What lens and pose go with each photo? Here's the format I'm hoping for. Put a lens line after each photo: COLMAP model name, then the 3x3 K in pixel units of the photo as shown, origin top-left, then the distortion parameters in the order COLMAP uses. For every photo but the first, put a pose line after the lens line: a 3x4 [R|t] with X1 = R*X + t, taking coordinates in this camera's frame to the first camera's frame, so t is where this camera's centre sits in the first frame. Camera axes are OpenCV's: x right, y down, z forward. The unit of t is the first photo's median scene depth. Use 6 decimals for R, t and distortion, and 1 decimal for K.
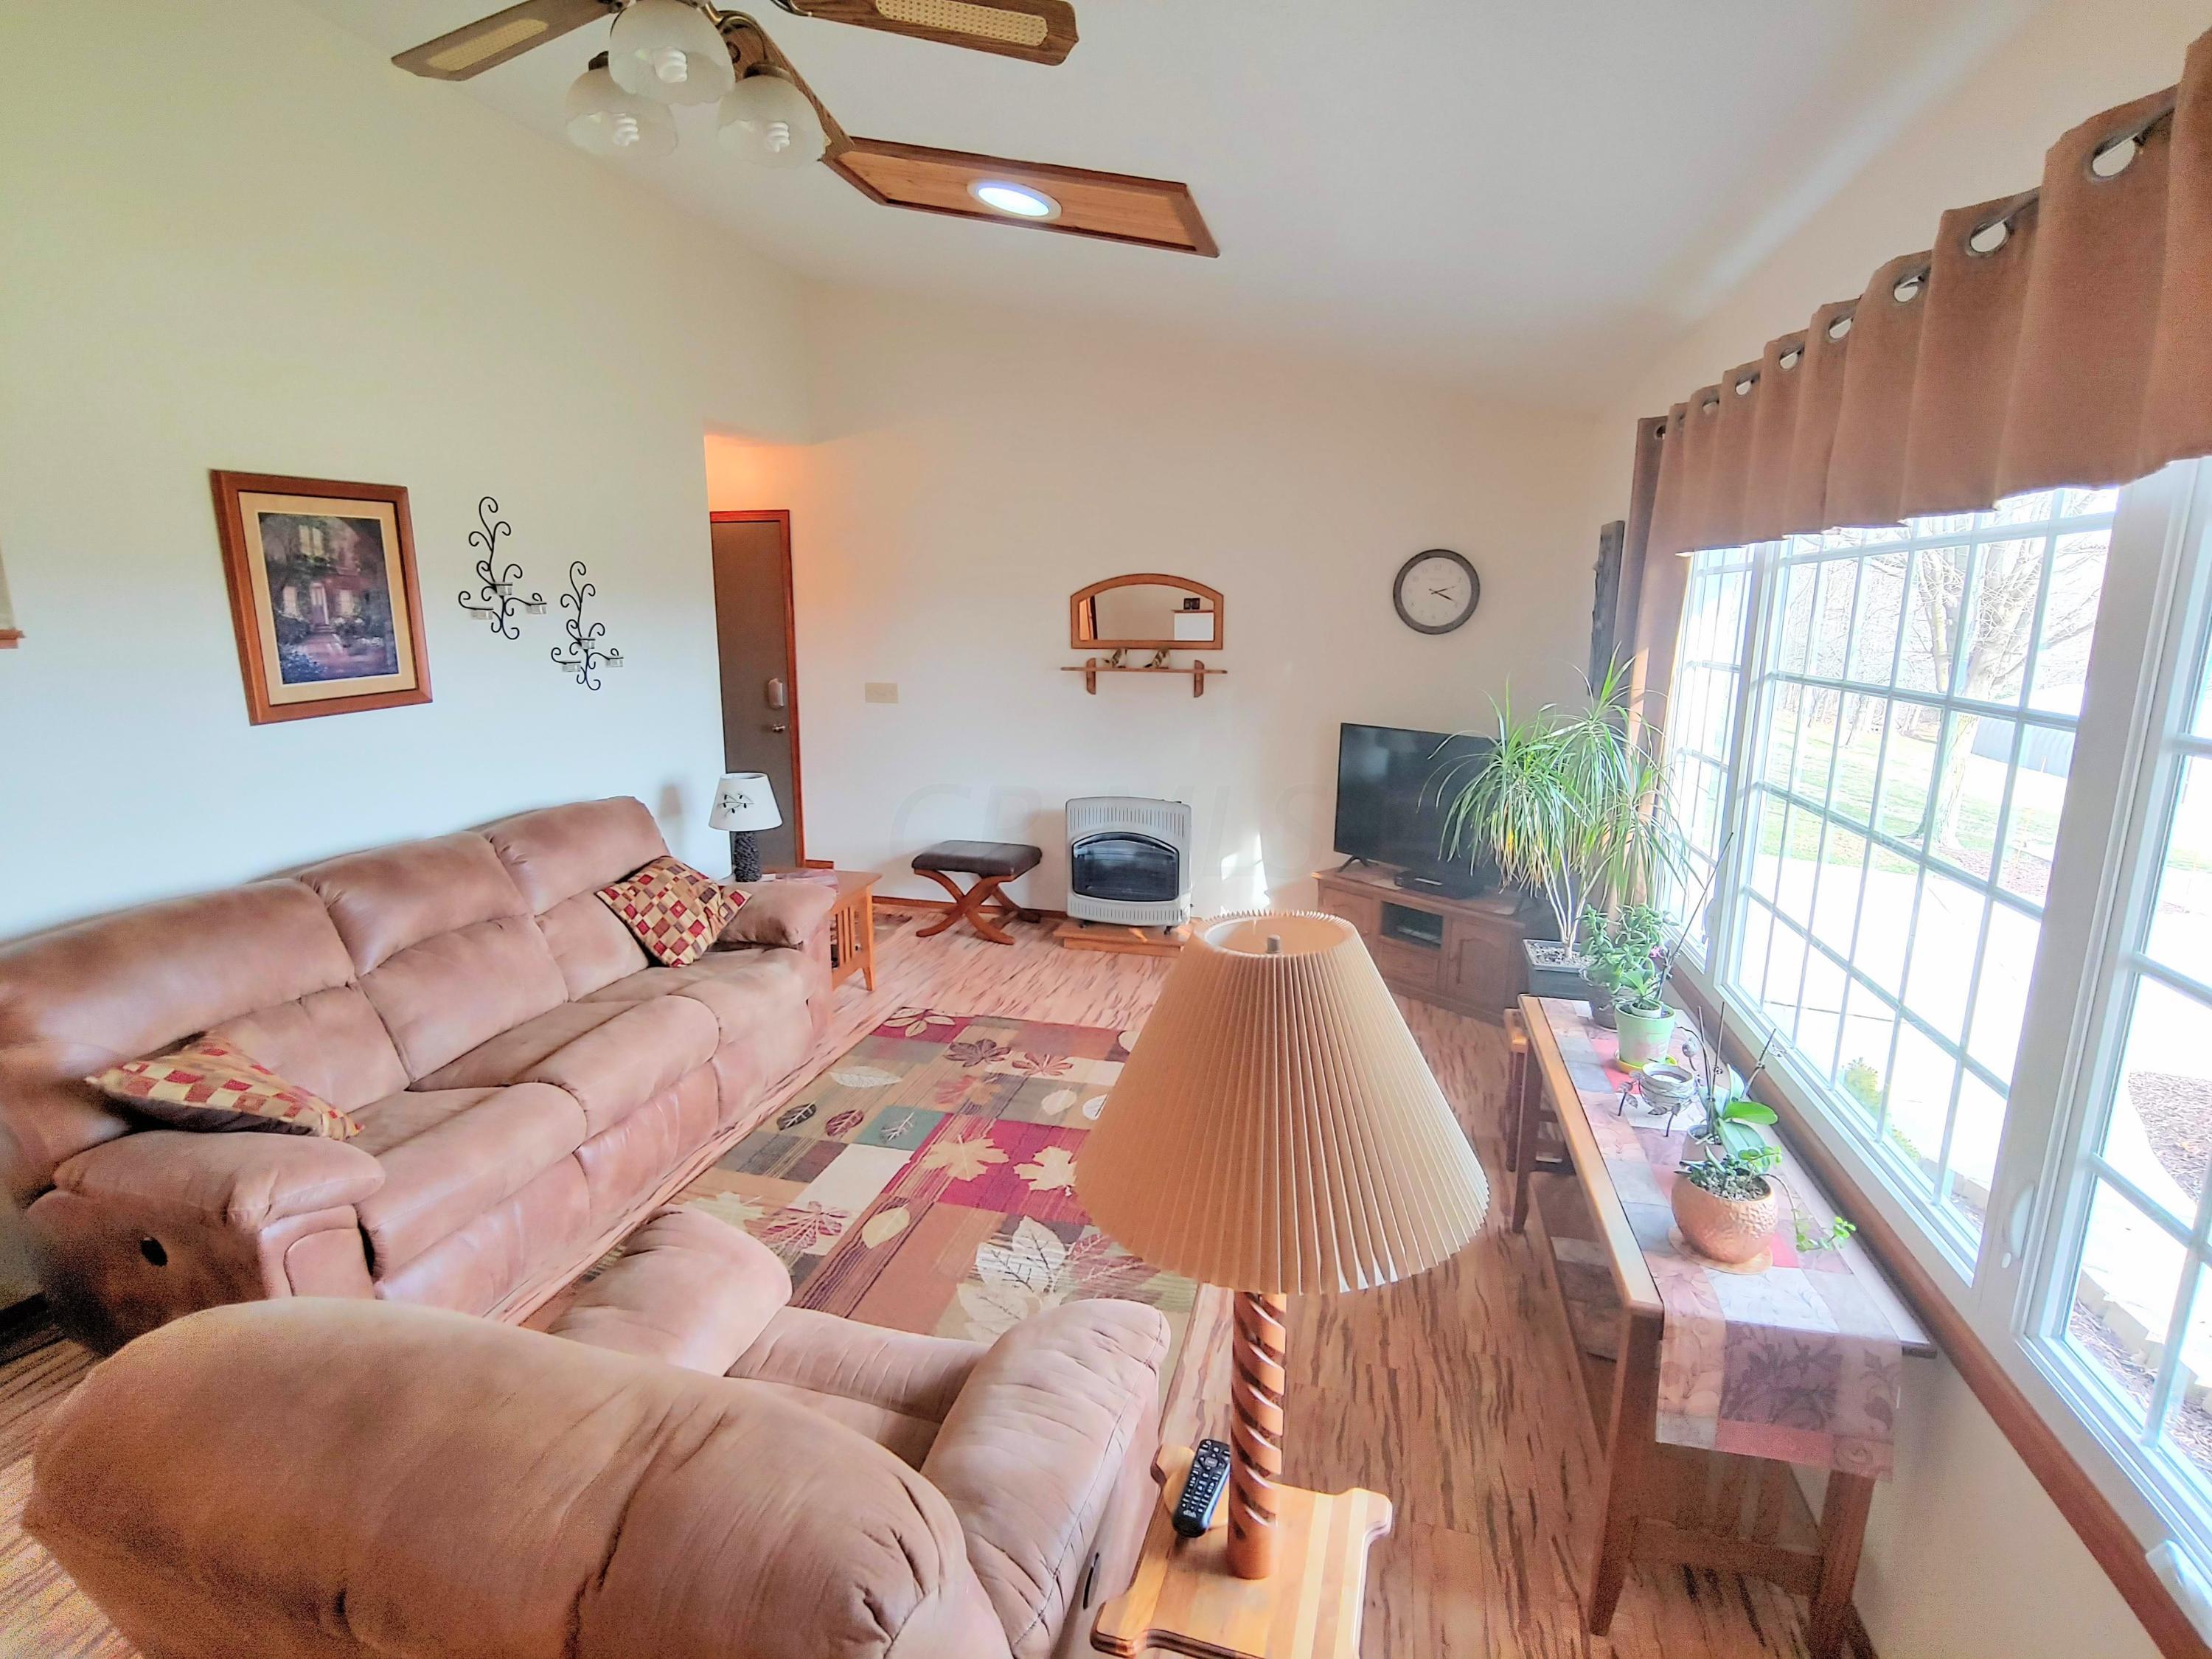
lens RADIAL K [[1058.0, 0, 1101.4], [0, 1058.0, 824.6], [0, 0, 1]] dist [-0.013700, -0.002319]
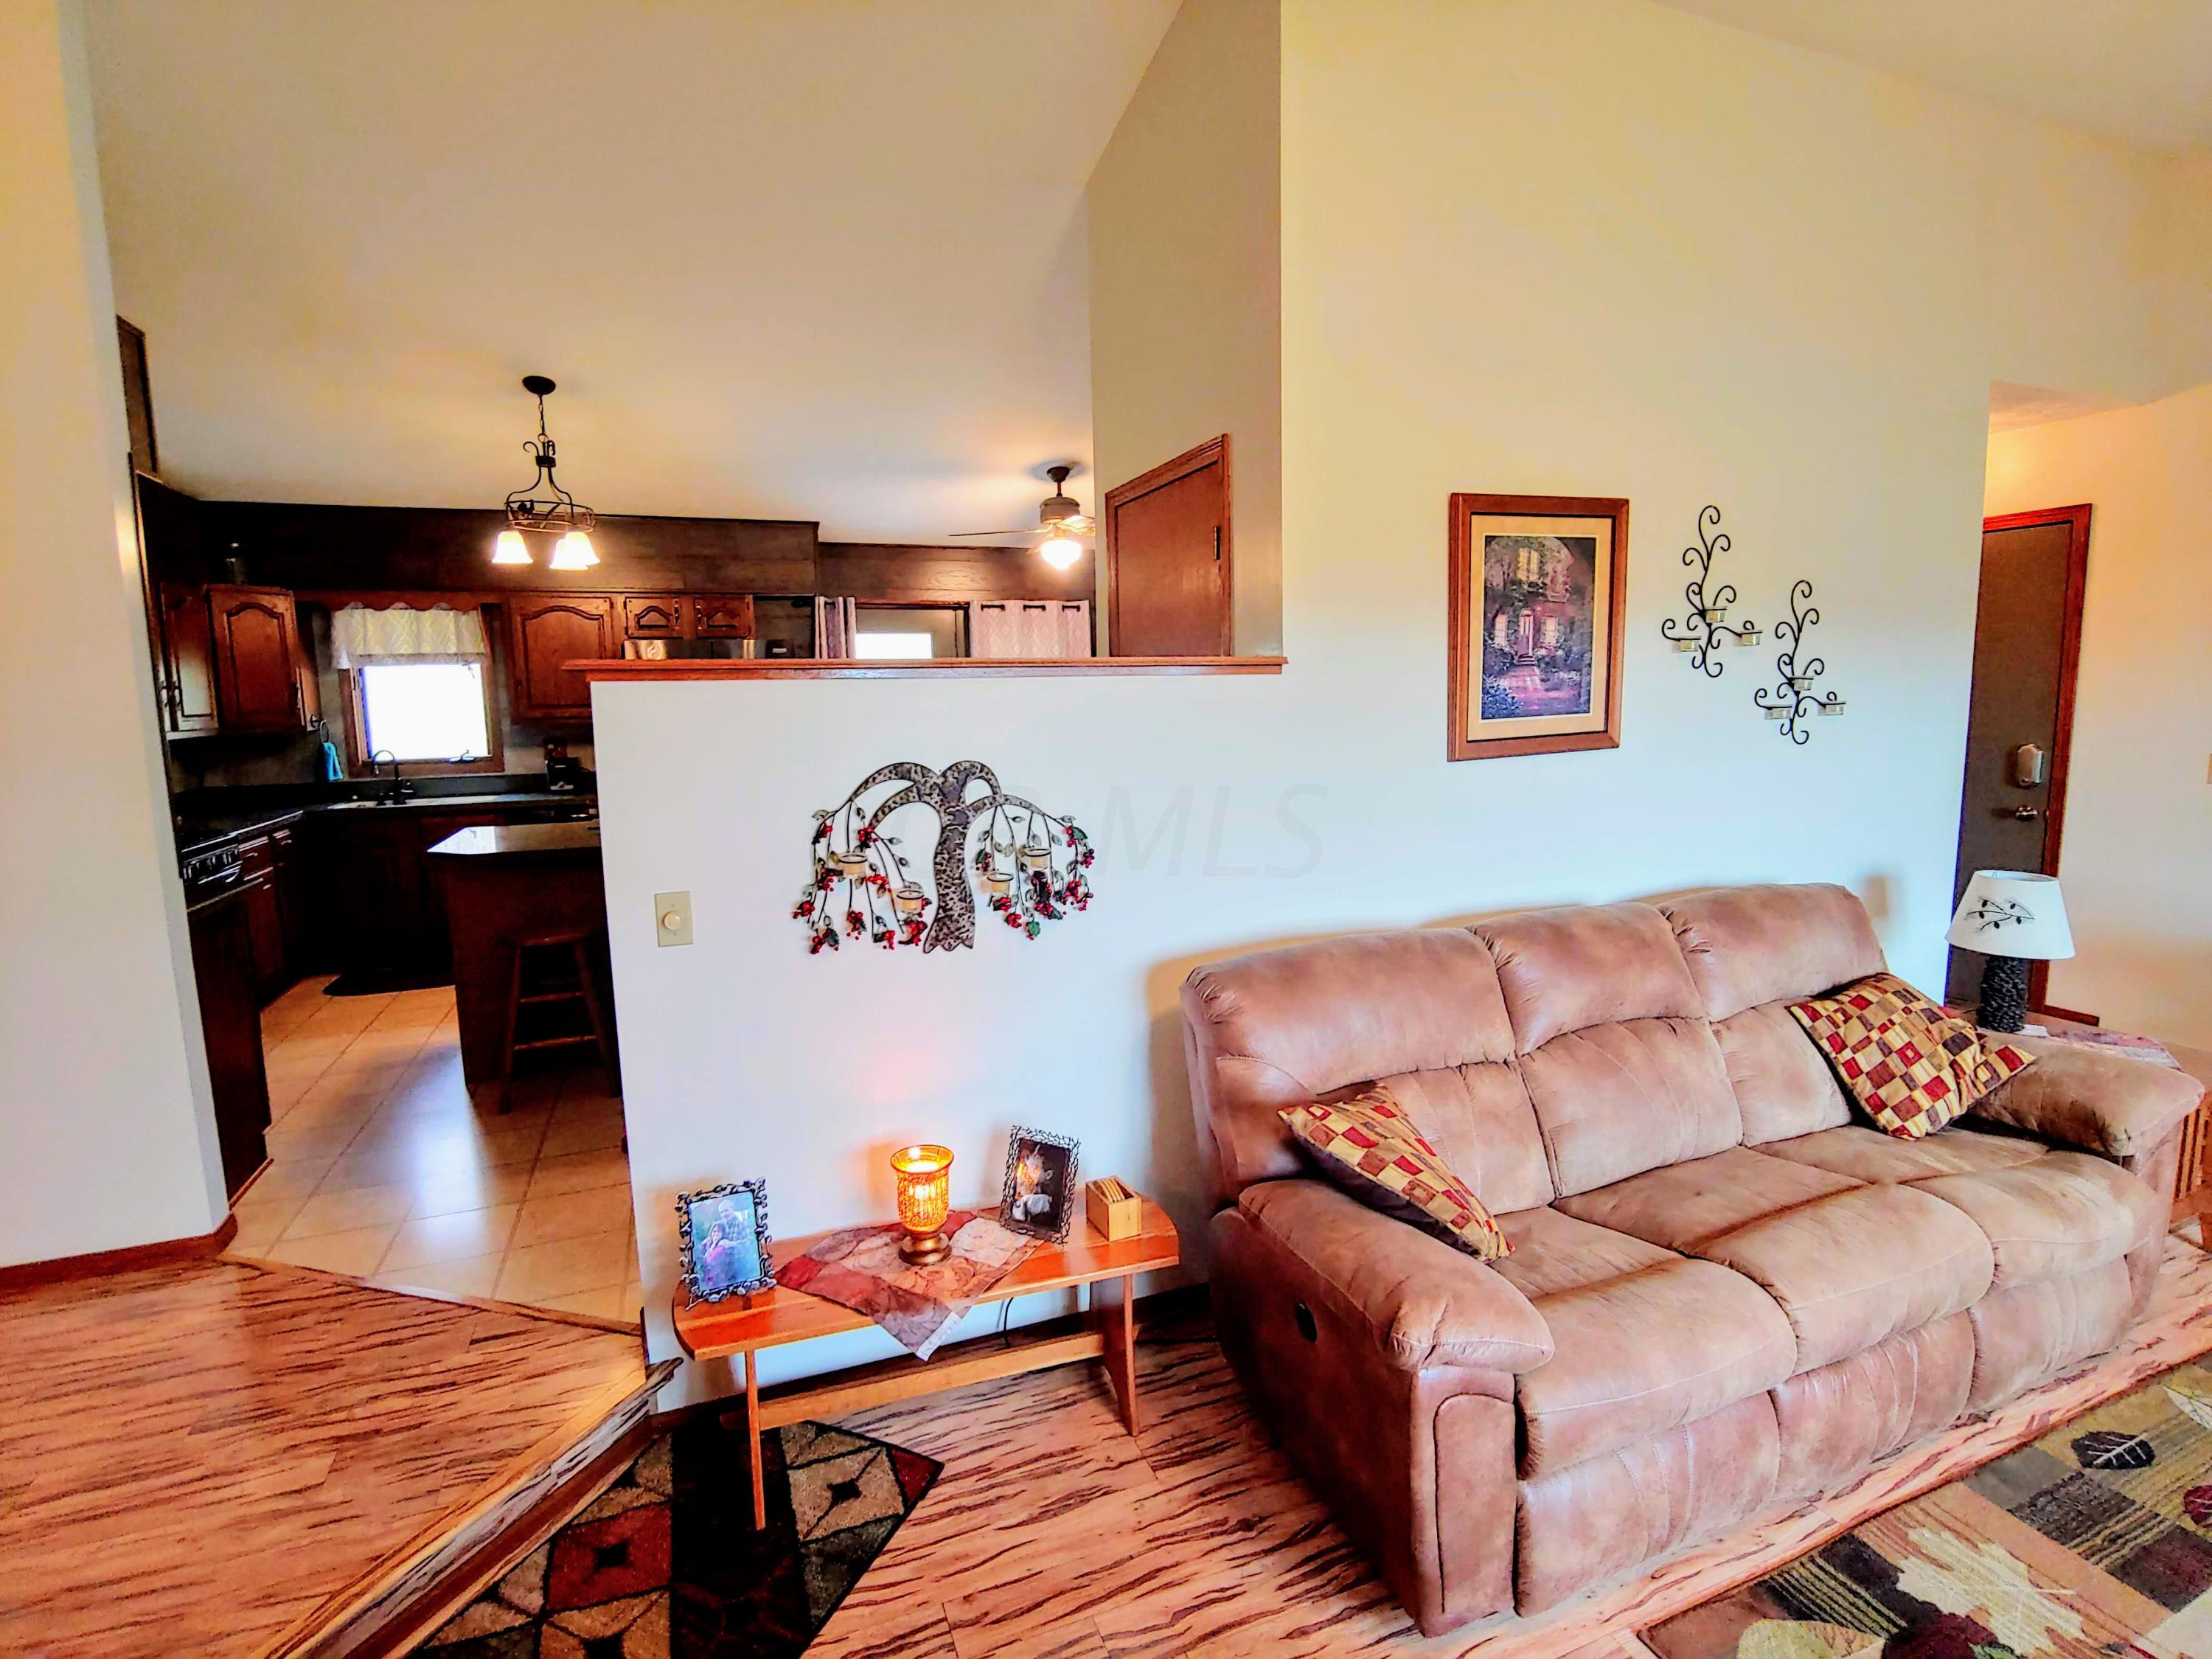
lens RADIAL K [[1058.0, 0, 1109.2], [0, 1058.0, 825.5], [0, 0, 1]] dist [-0.013700, -0.002319]
pose [[0.596988, 0.082389, -0.798009, -0.200877], [-0.139845, 0.990170, -0.002390, 0.006850], [0.789968, 0.113025, 0.602641, 0.167867]]
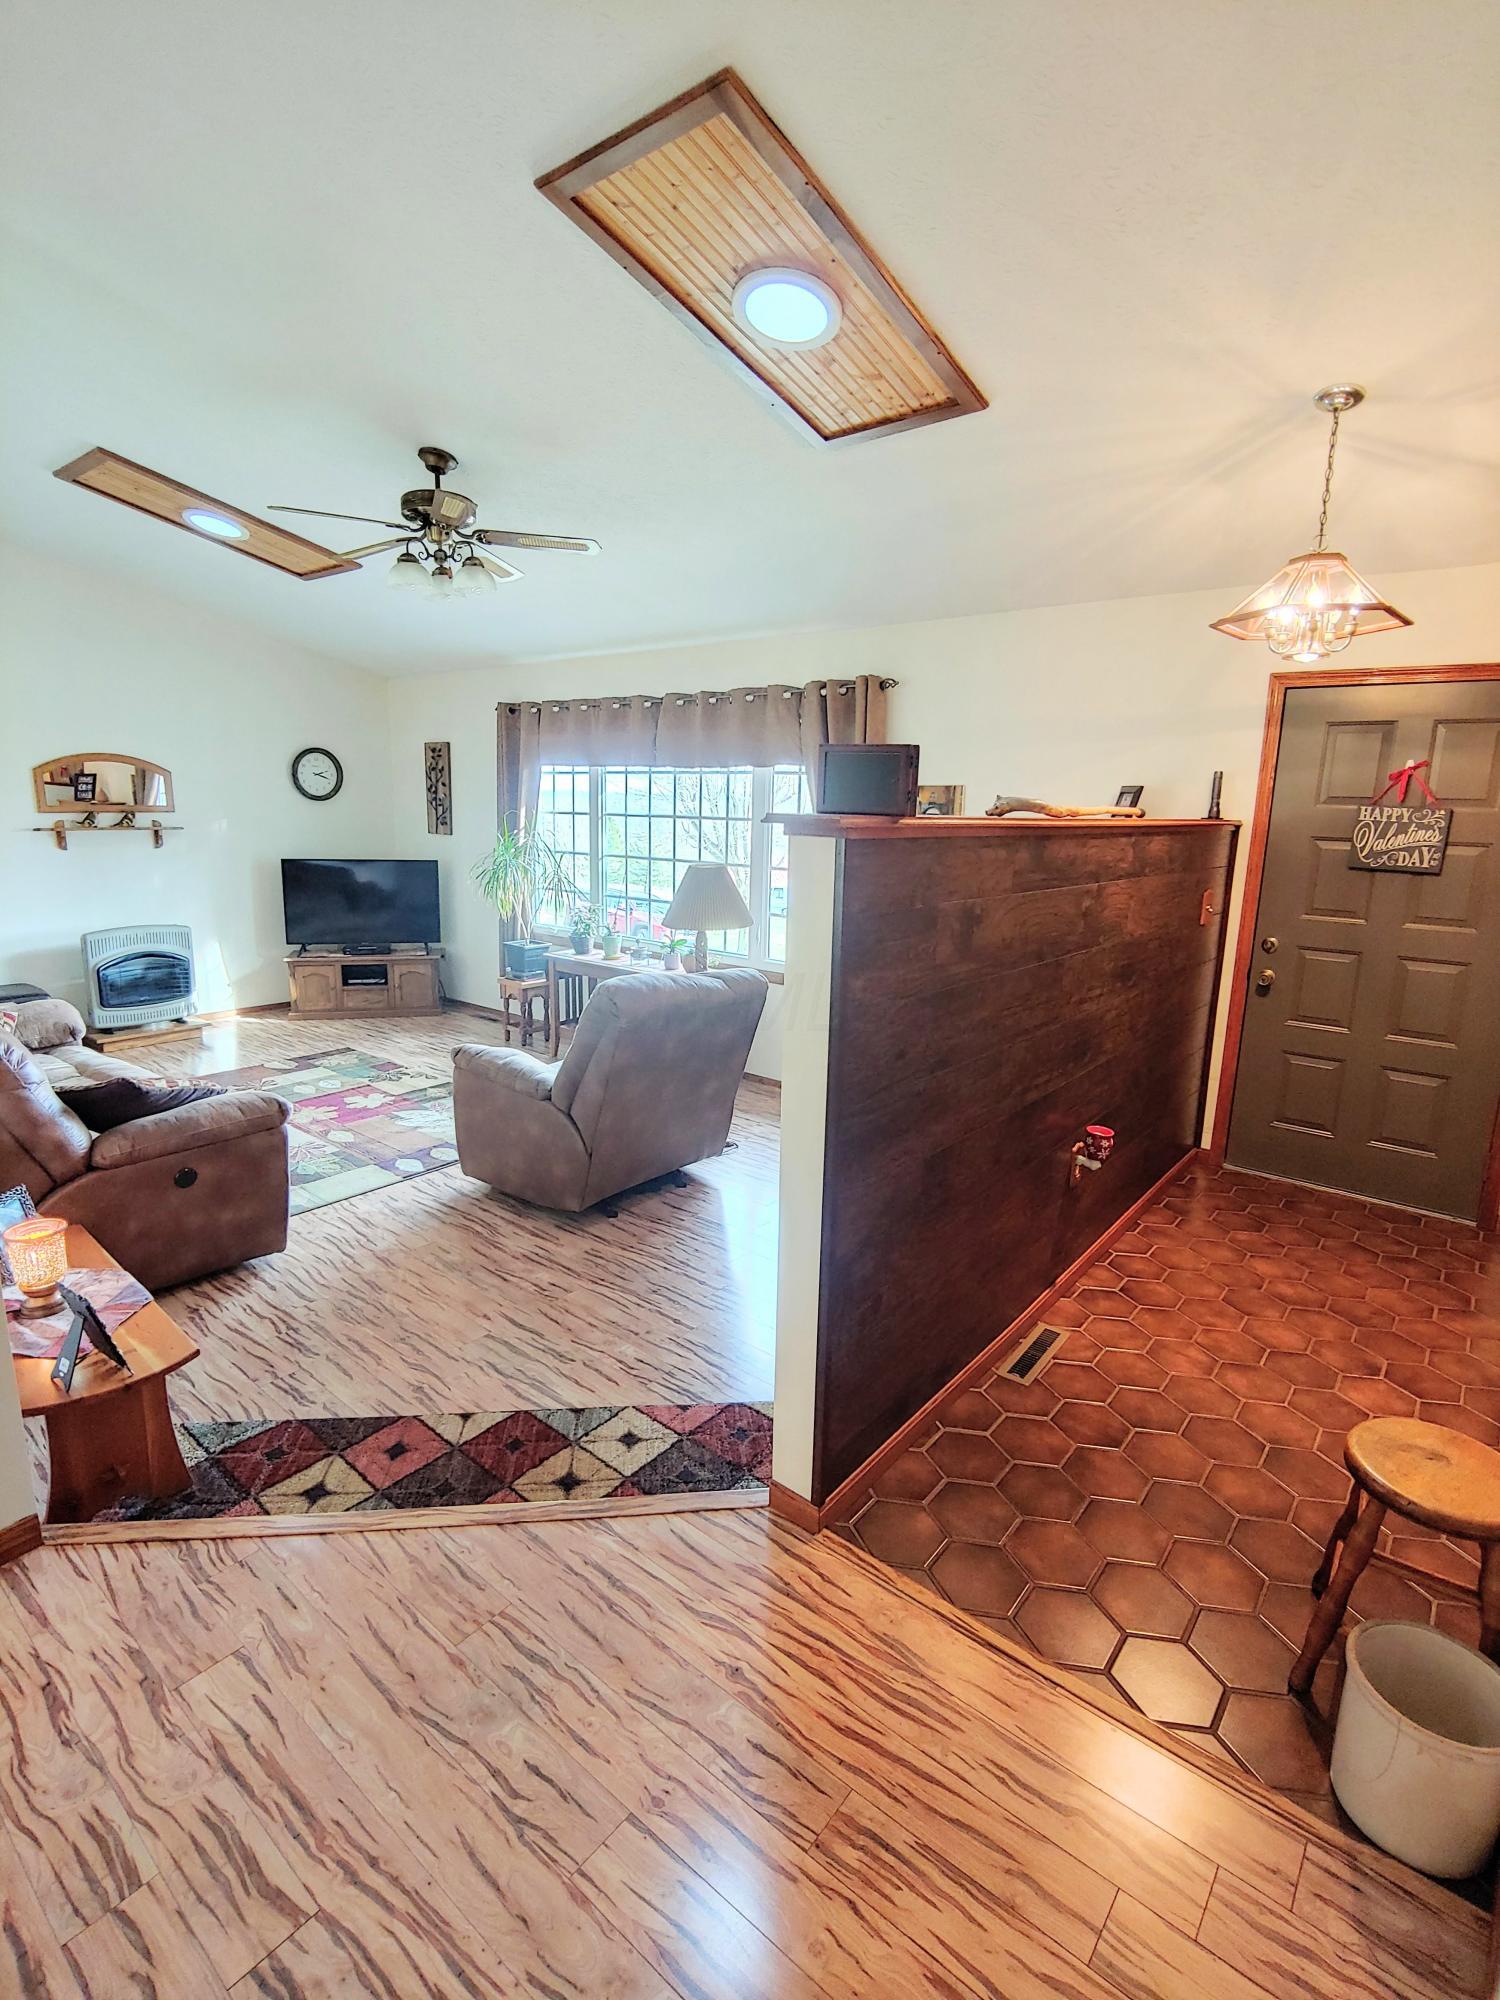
lens RADIAL K [[956.6, 0, 749.5], [0, 956.6, 1001.8], [0, 0, 1]] dist [-0.013700, -0.002319]
pose [[0.410829, -0.182203, 0.893321, -1.135448], [0.159756, 0.979054, 0.126220, 0.060517], [-0.897607, 0.090859, 0.431332, -0.275451]]
